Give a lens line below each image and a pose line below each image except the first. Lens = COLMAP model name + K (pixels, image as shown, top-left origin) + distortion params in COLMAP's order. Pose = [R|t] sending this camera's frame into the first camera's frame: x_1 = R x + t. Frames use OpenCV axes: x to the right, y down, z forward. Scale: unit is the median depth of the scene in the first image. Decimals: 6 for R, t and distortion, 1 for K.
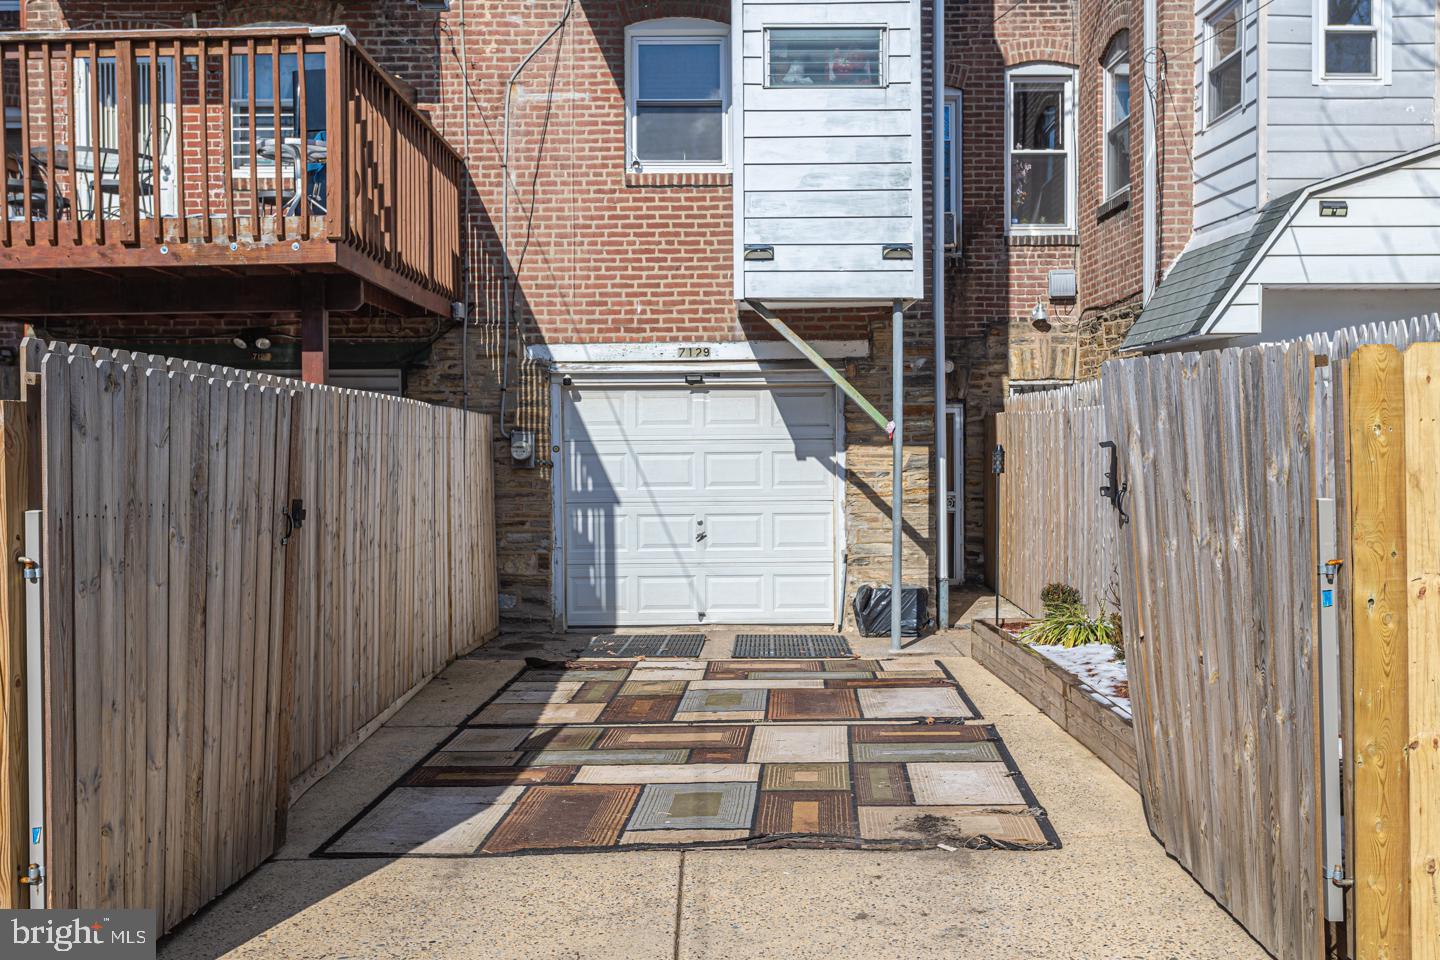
lens RADIAL K [[1558.4, 0, 675.0], [0, 1558.4, 443.9], [0, 0, 1]] dist [0.020583, -0.007181]
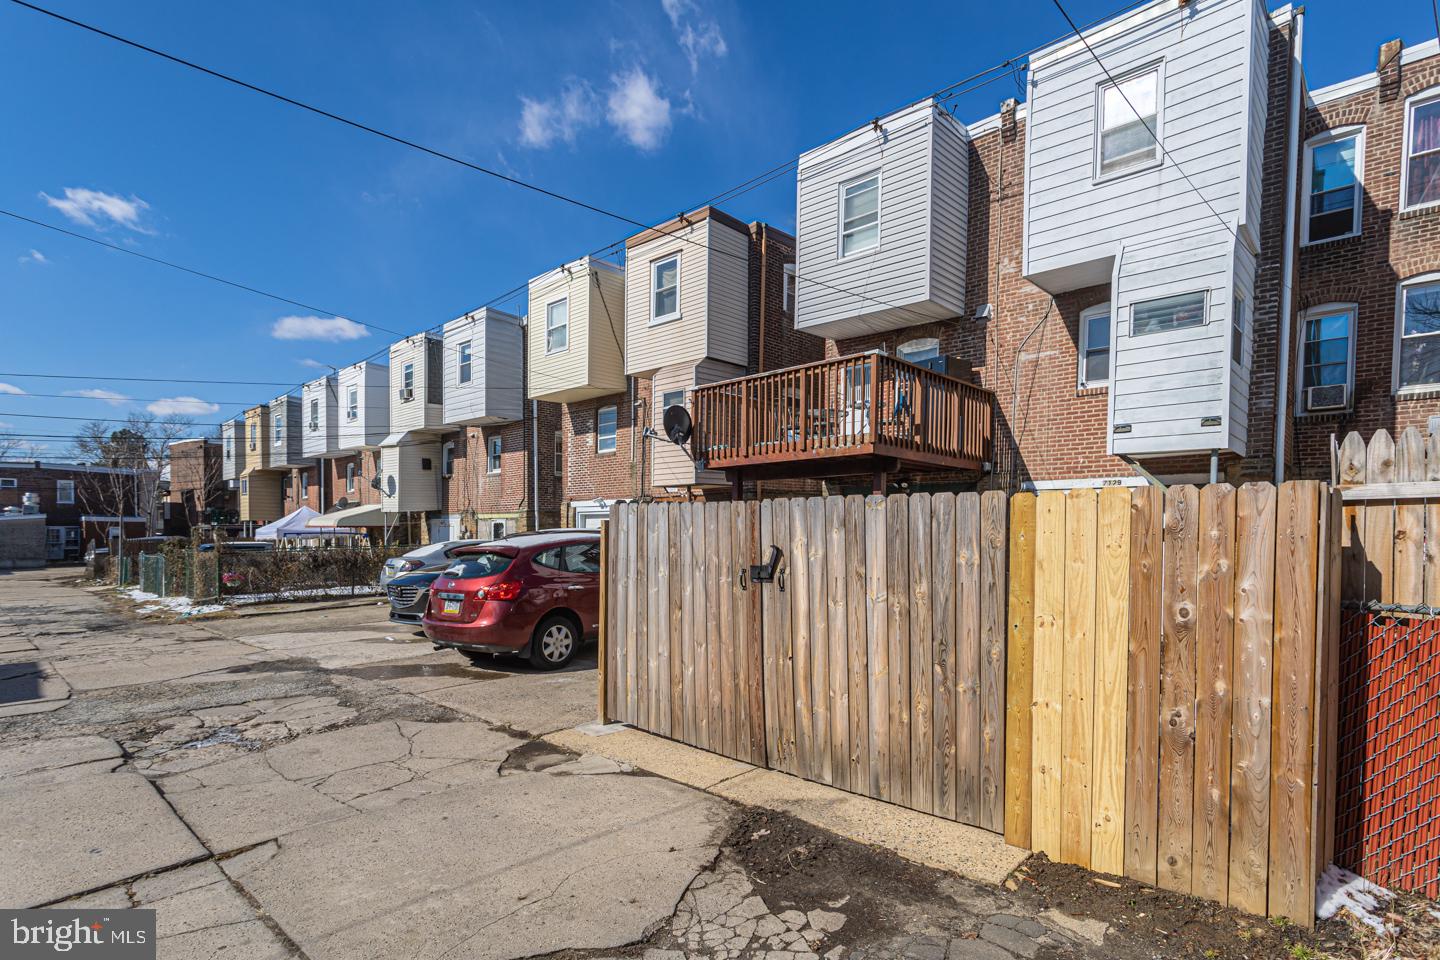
lens RADIAL K [[768.5, 0, 717.5], [0, 768.5, 535.4], [0, 0, 1]] dist [0.000395, 0.002645]
pose [[0.703603, 0.016870, -0.710393, 0.331311], [-0.005973, 0.999823, 0.017827, -0.010143], [0.710568, -0.008300, 0.703580, 0.027695]]
